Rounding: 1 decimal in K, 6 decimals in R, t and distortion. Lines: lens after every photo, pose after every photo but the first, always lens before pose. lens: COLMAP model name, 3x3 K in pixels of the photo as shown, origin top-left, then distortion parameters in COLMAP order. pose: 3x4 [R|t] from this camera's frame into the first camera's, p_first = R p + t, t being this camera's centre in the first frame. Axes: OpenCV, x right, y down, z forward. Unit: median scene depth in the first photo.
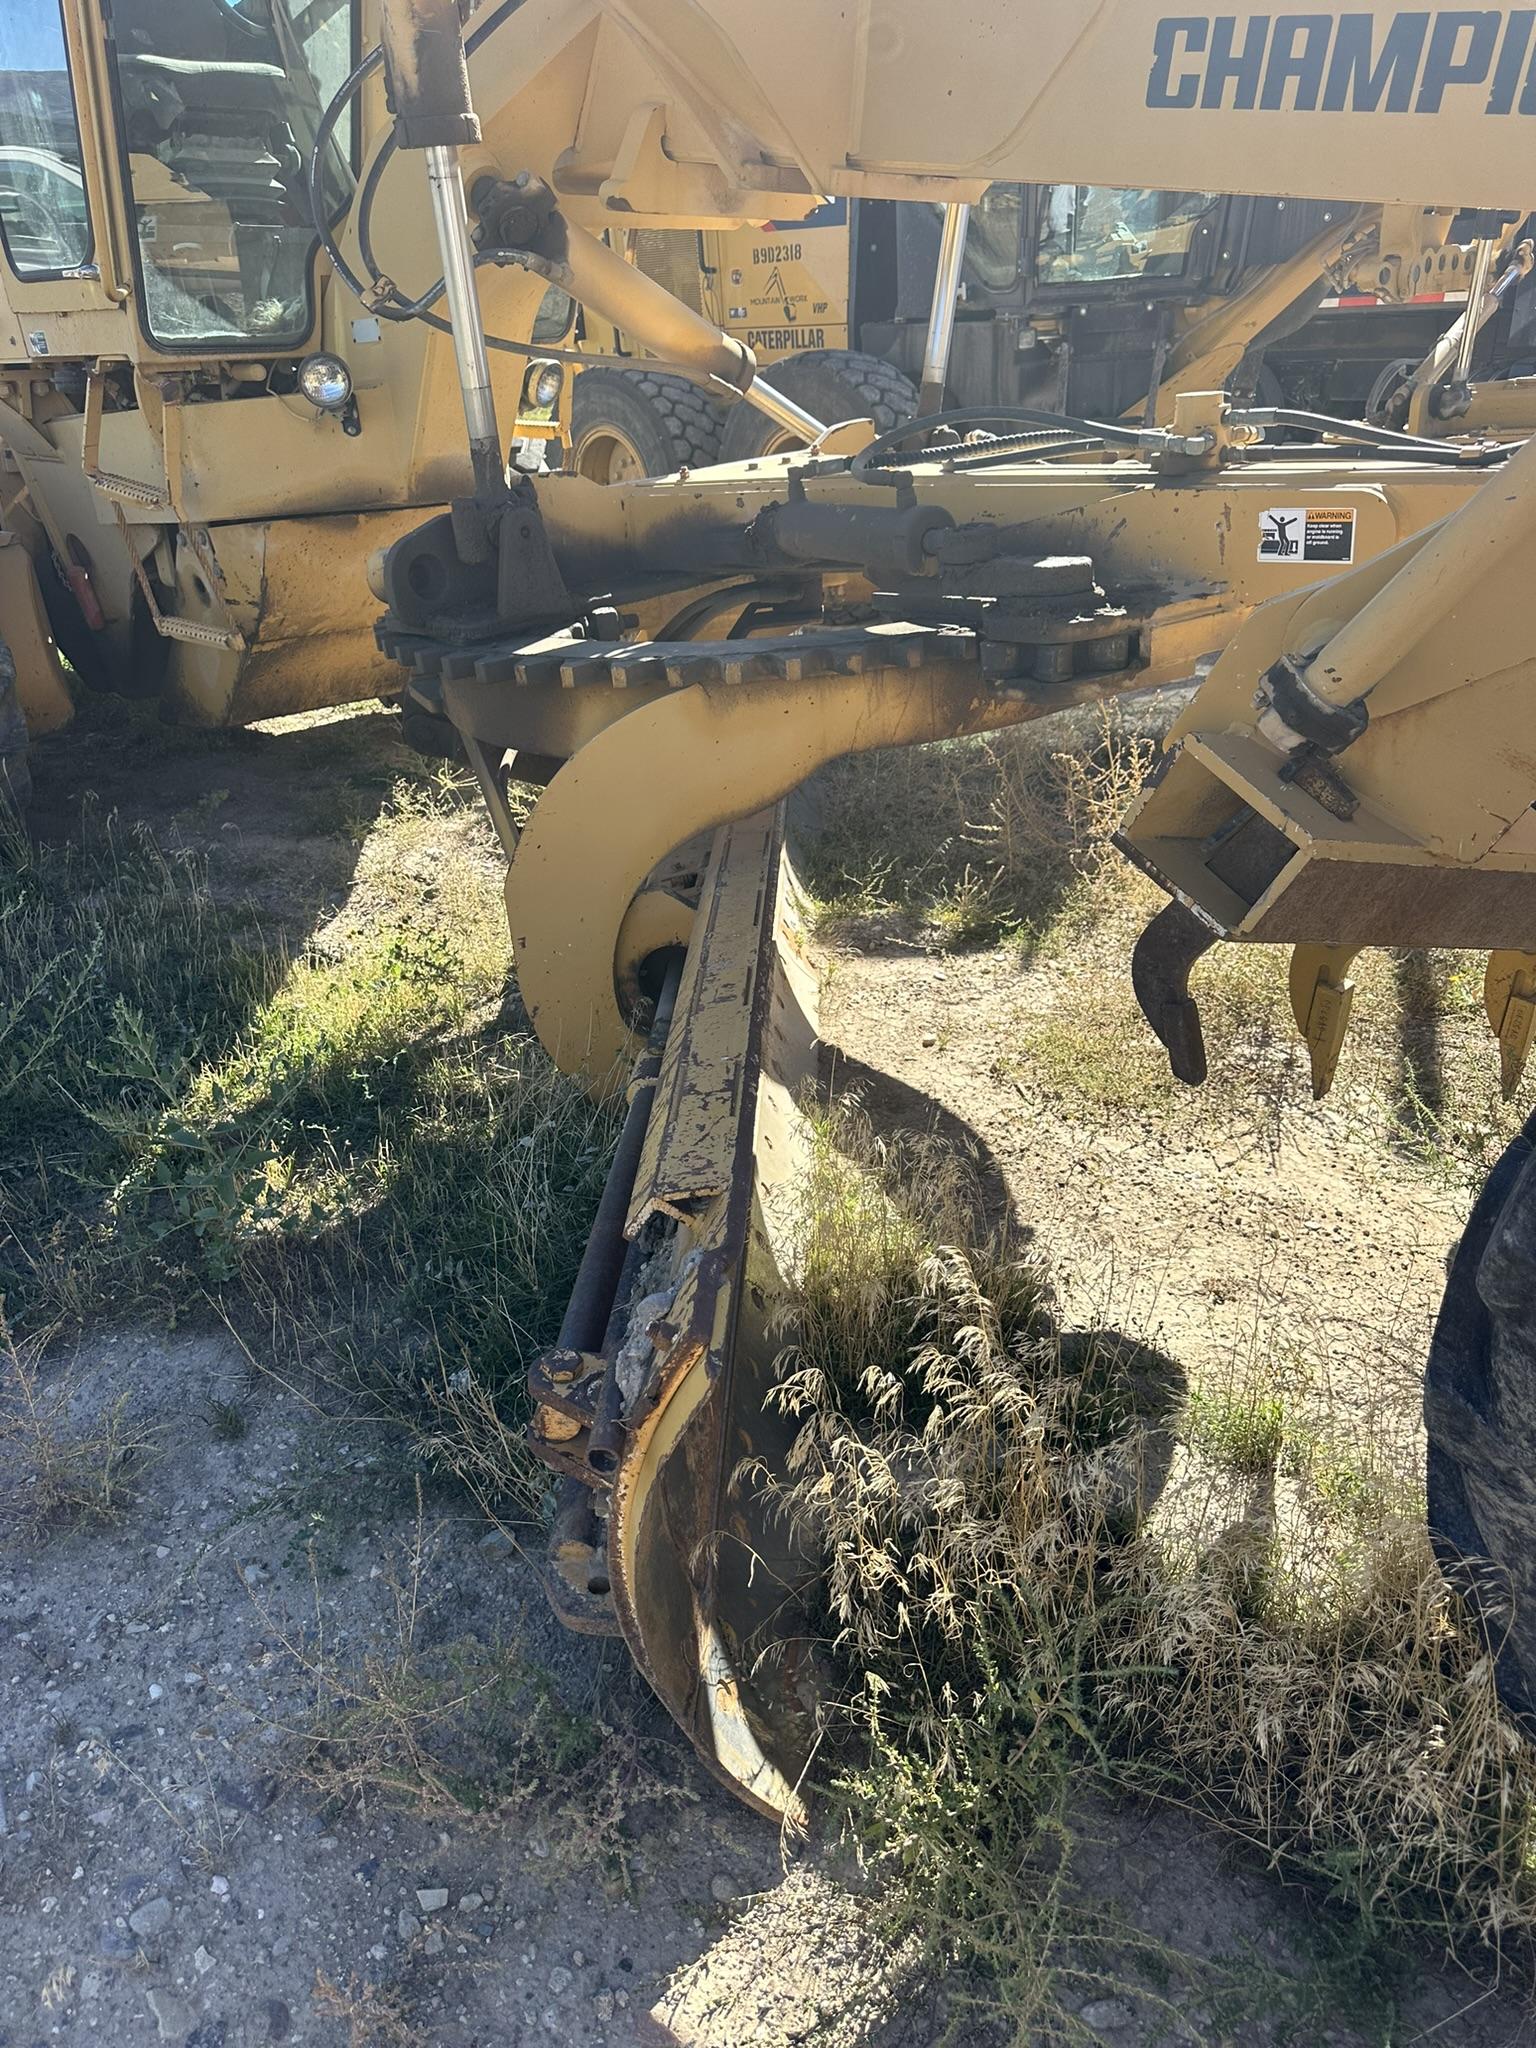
lens RADIAL K [[1486.2, 0, 754.9], [0, 1486.2, 1037.0], [0, 0, 1]] dist [0.064024, -0.097066]
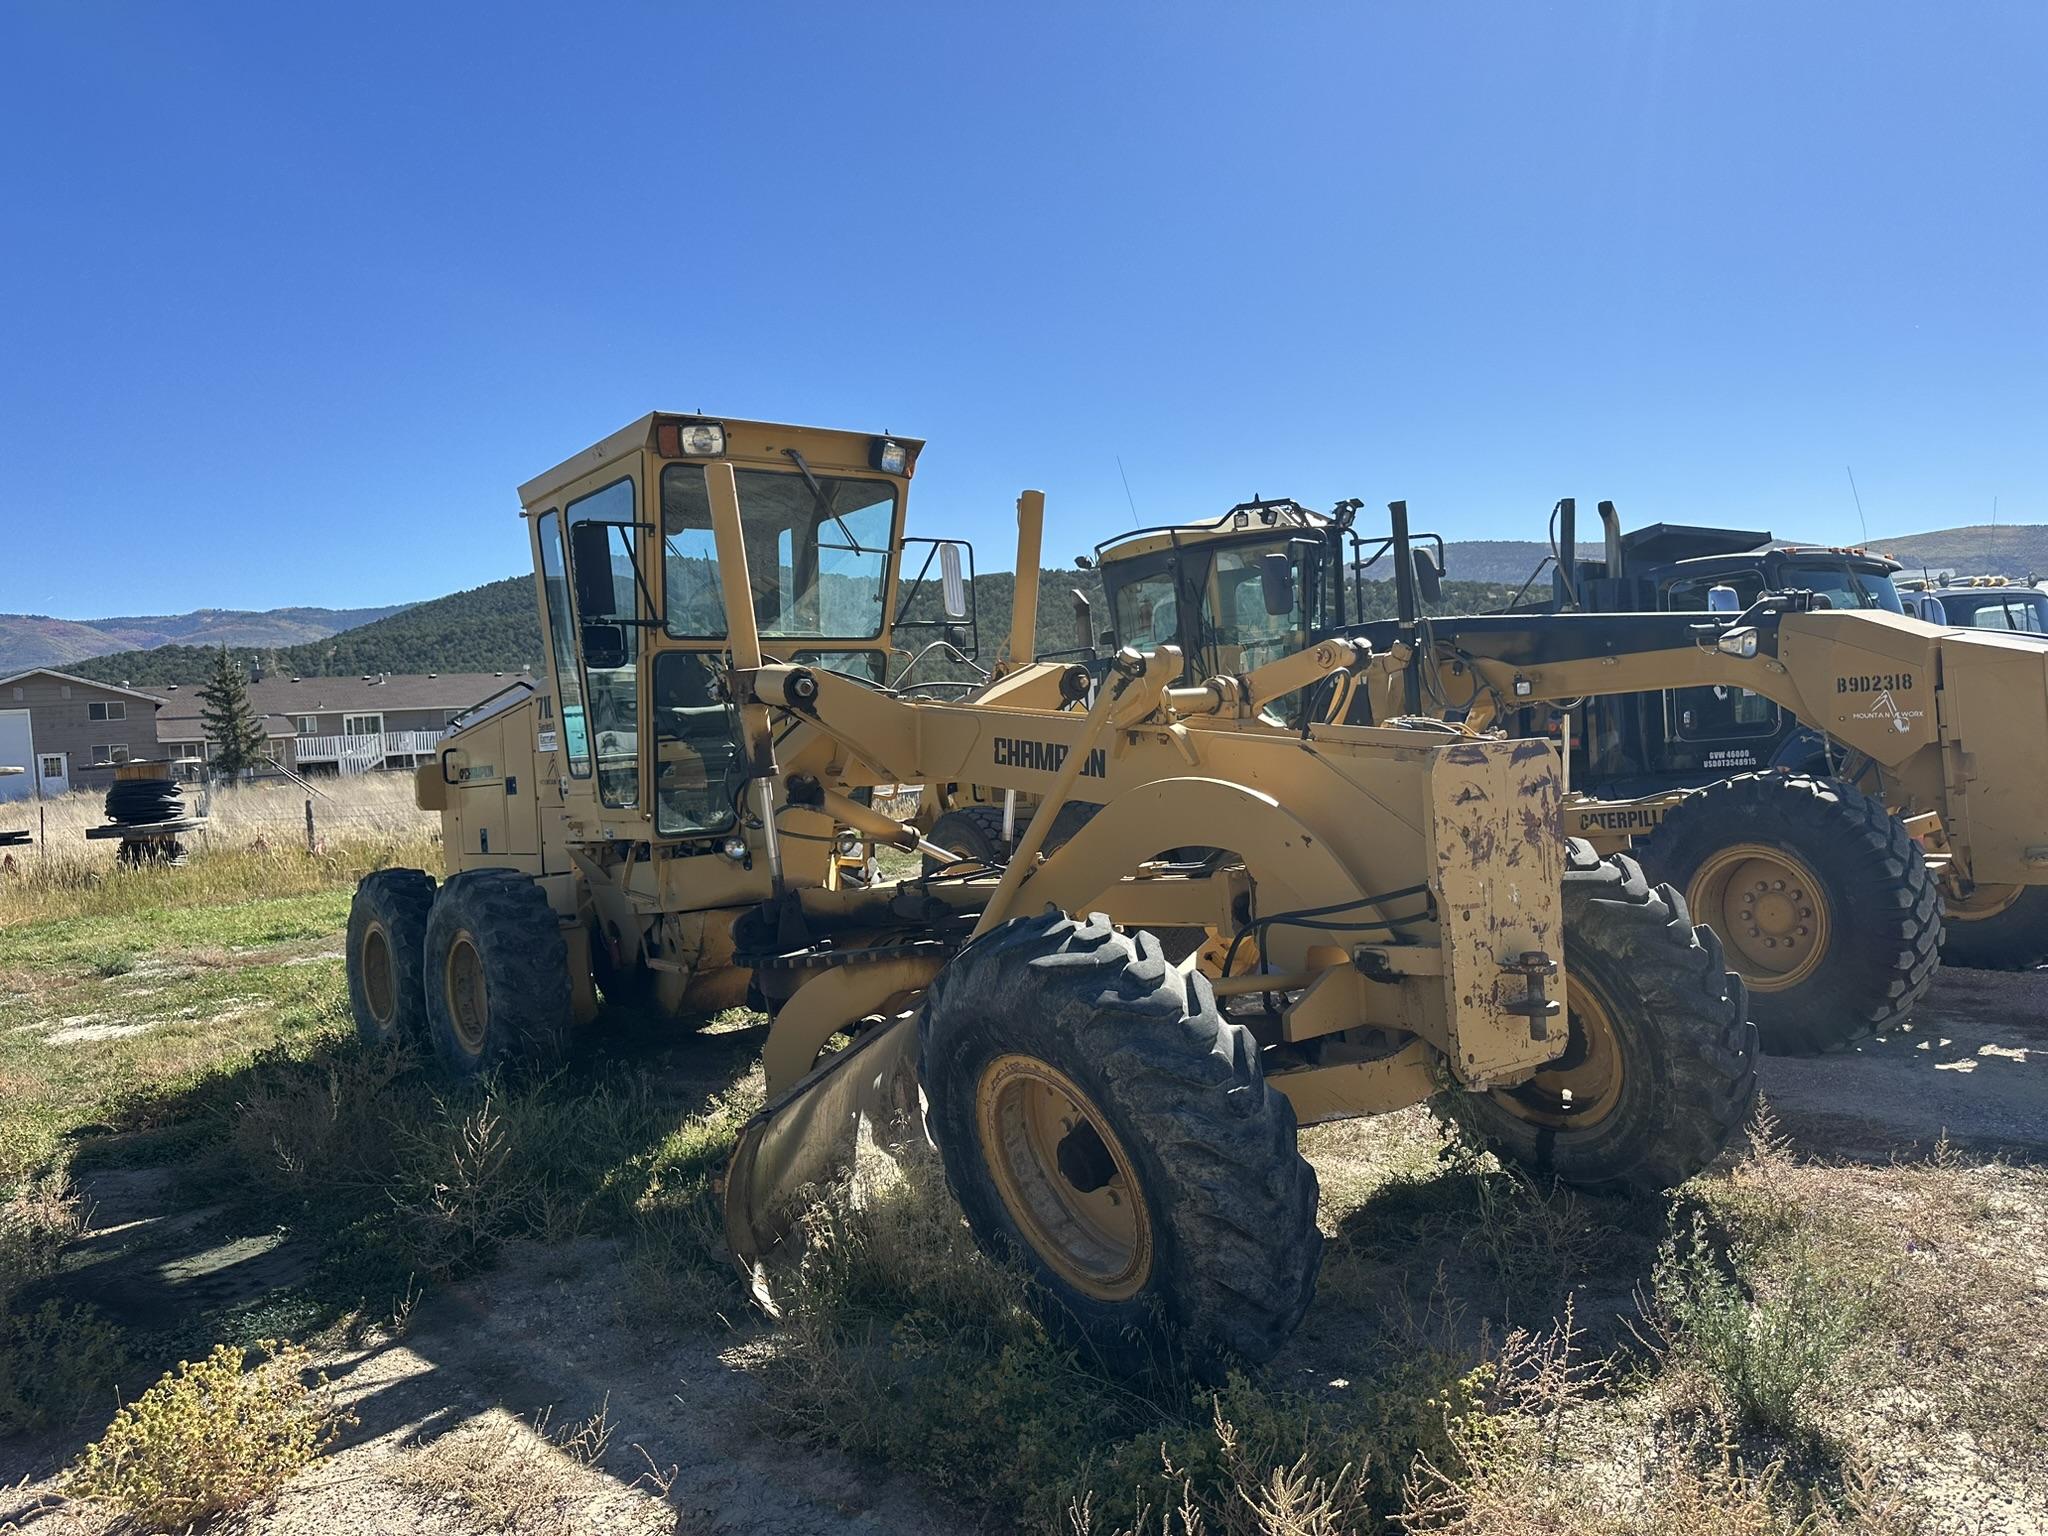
lens RADIAL K [[1436.0, 0, 1058.6], [0, 1436.0, 765.7], [0, 0, 1]] dist [0.162711, -0.389138]
pose [[0.993279, -0.034715, -0.110421, 0.480830], [-0.014070, 0.910681, -0.412870, 0.363170], [0.114891, 0.411648, 0.904072, -1.031825]]
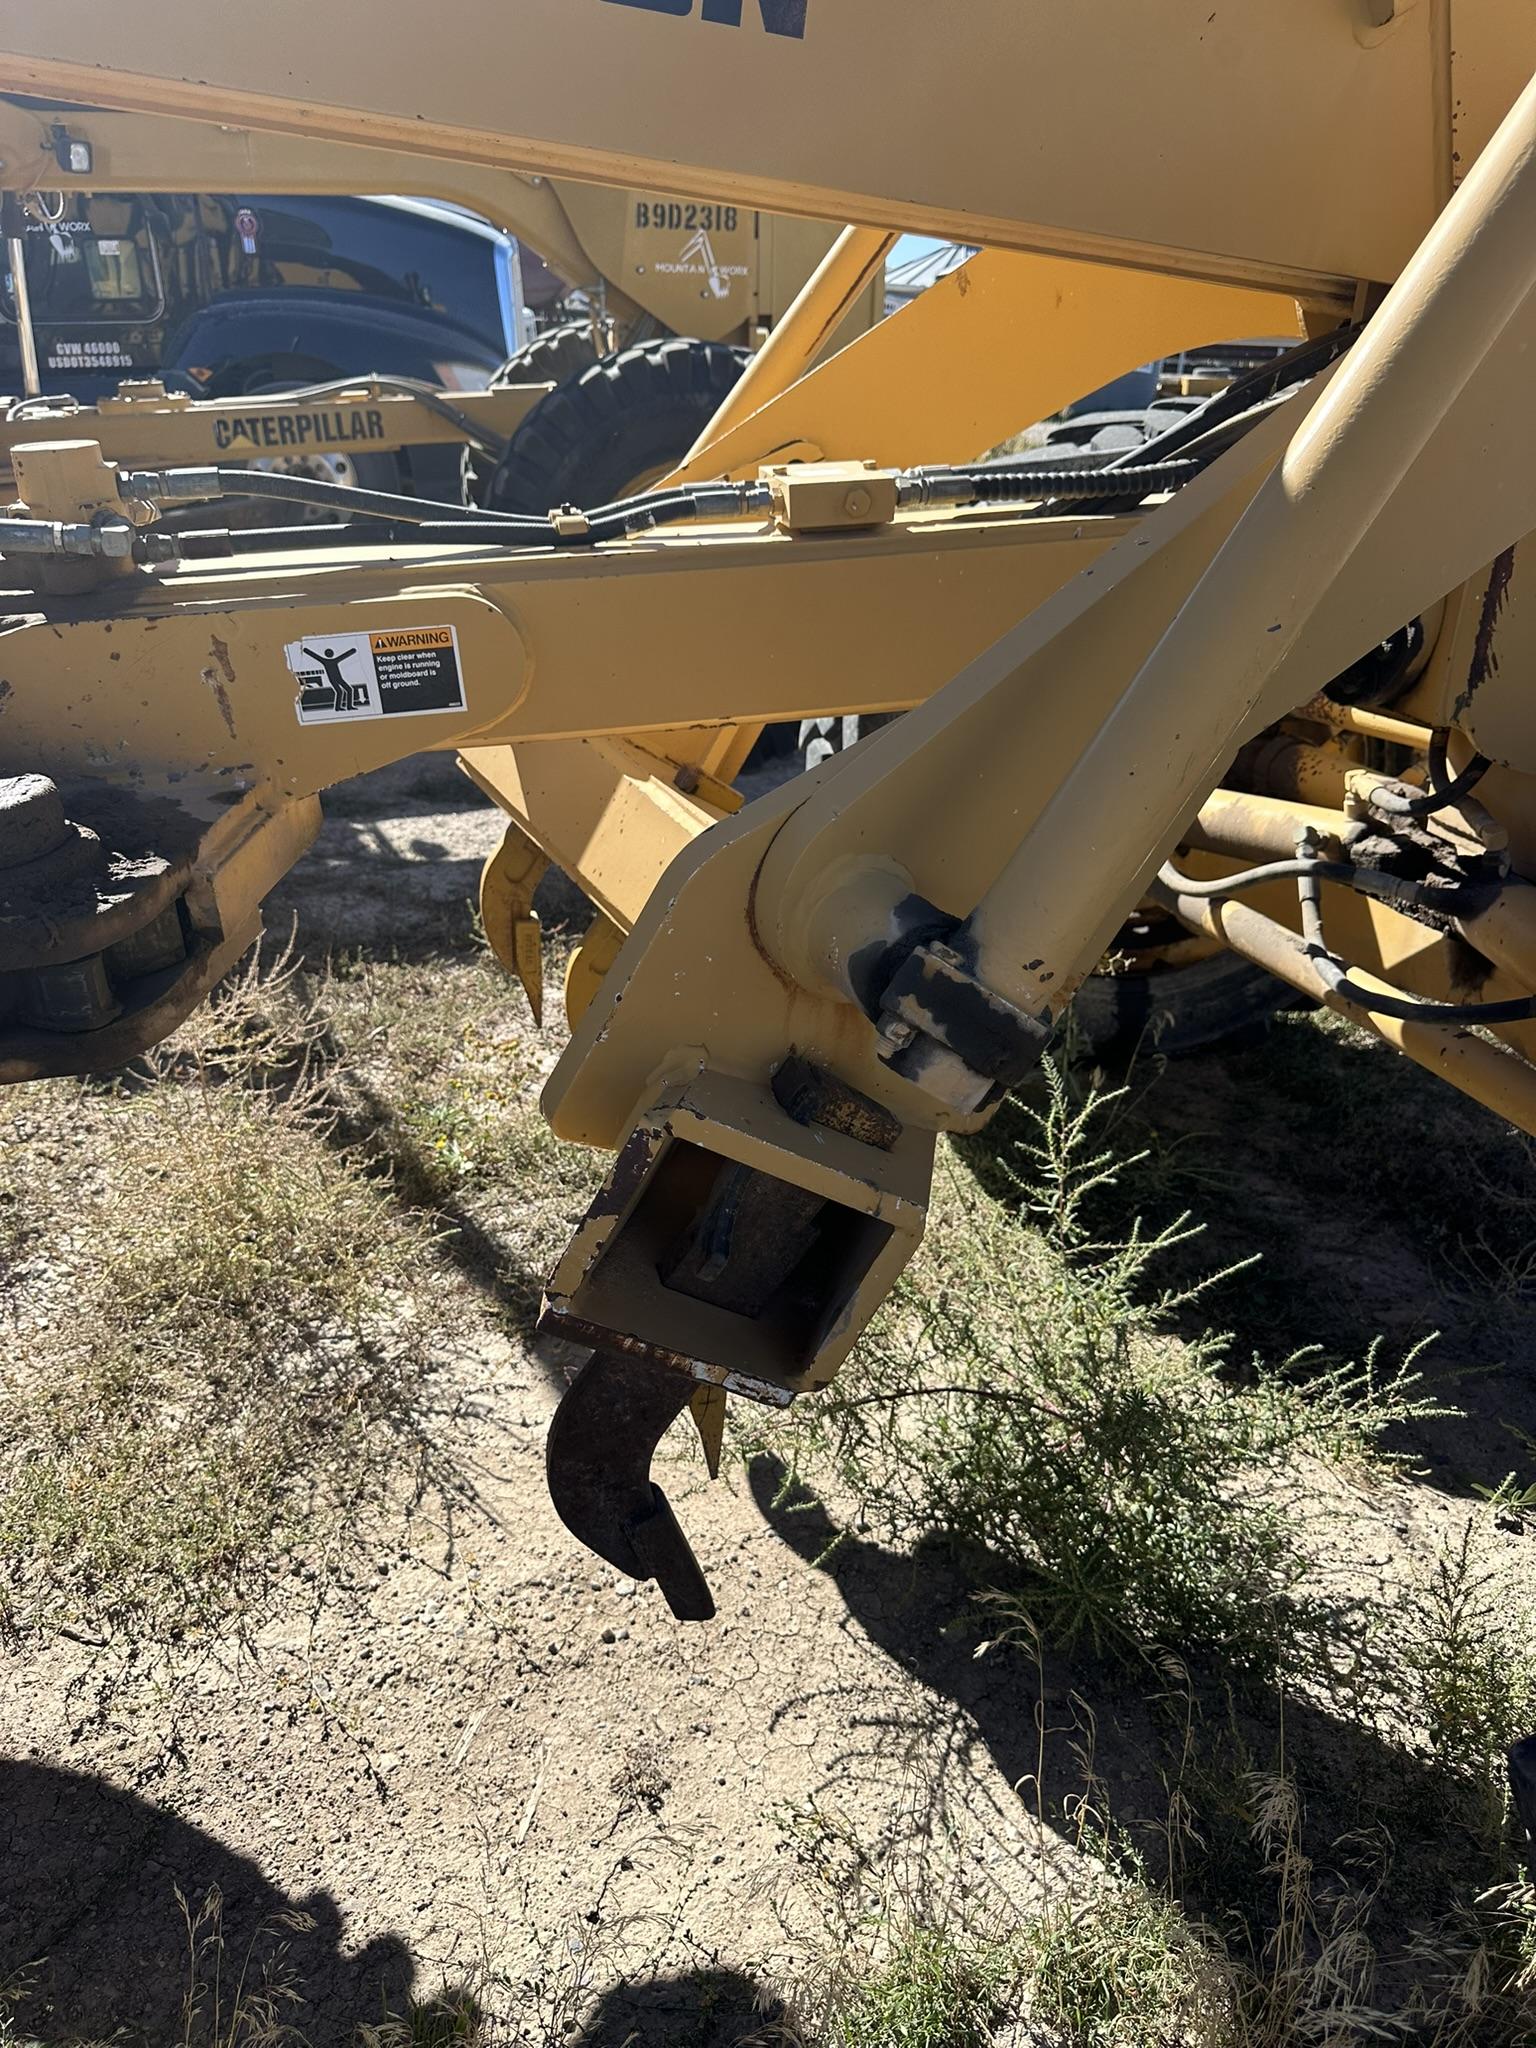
lens RADIAL K [[1439.0, 0, 694.8], [0, 1439.0, 1025.6], [0, 0, 1]] dist [-0.009713, 0.000883]
pose [[0.535033, -0.334538, 0.775773, -0.047632], [0.341759, 0.925475, 0.163391, -0.199981], [-0.772619, 0.177708, 0.609491, 0.451205]]
